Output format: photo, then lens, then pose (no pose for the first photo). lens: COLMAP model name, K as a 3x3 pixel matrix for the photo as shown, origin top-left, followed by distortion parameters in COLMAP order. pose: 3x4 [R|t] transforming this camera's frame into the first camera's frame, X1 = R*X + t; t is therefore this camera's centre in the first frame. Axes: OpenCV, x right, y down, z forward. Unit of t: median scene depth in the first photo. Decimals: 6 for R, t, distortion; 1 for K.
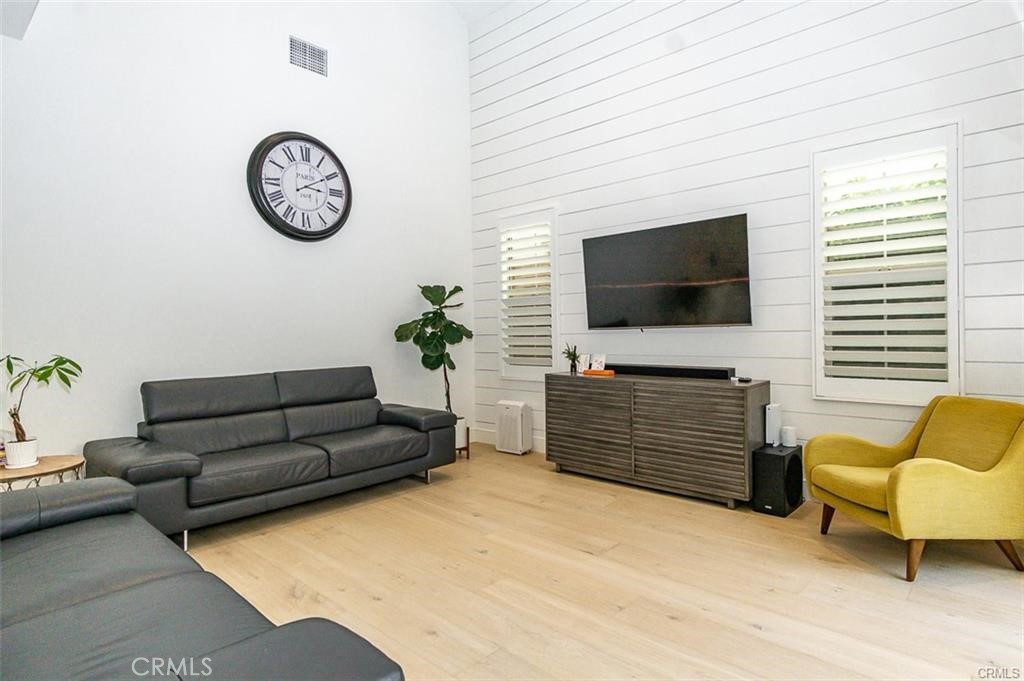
lens RADIAL K [[546.4, 0, 512.8], [0, 546.4, 333.5], [0, 0, 1]] dist [0.008033, 0.001734]
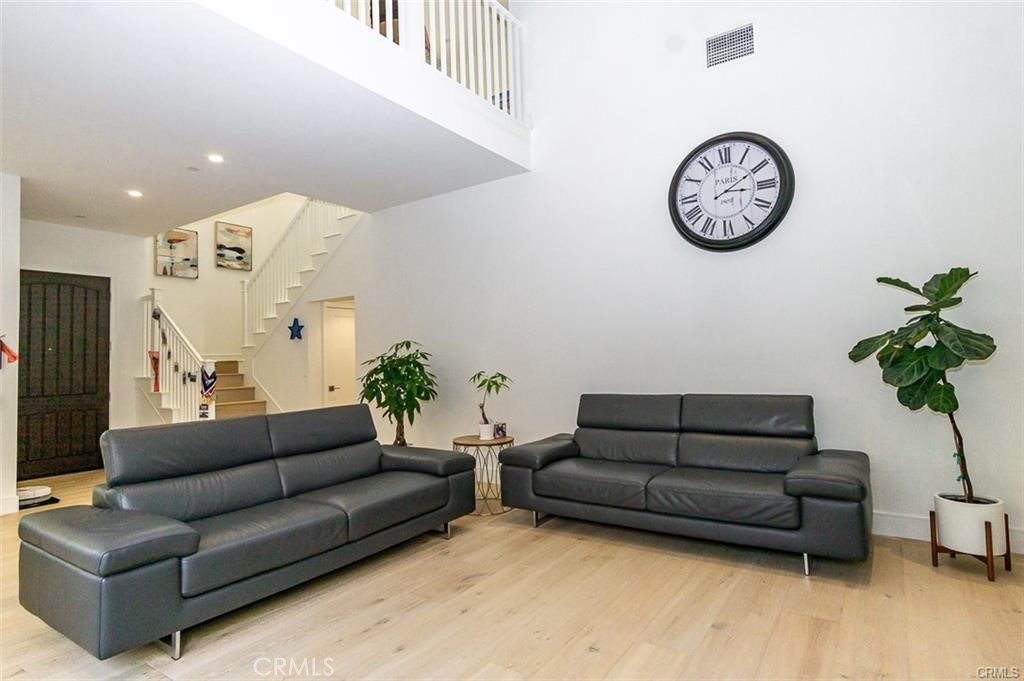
lens RADIAL K [[546.4, 0, 514.6], [0, 546.4, 337.3], [0, 0, 1]] dist [0.008033, 0.001734]
pose [[0.141719, -0.035877, -0.989257, 0.465153], [0.021480, 0.999219, -0.033161, -0.005019], [0.989674, -0.016550, 0.142379, 0.531296]]
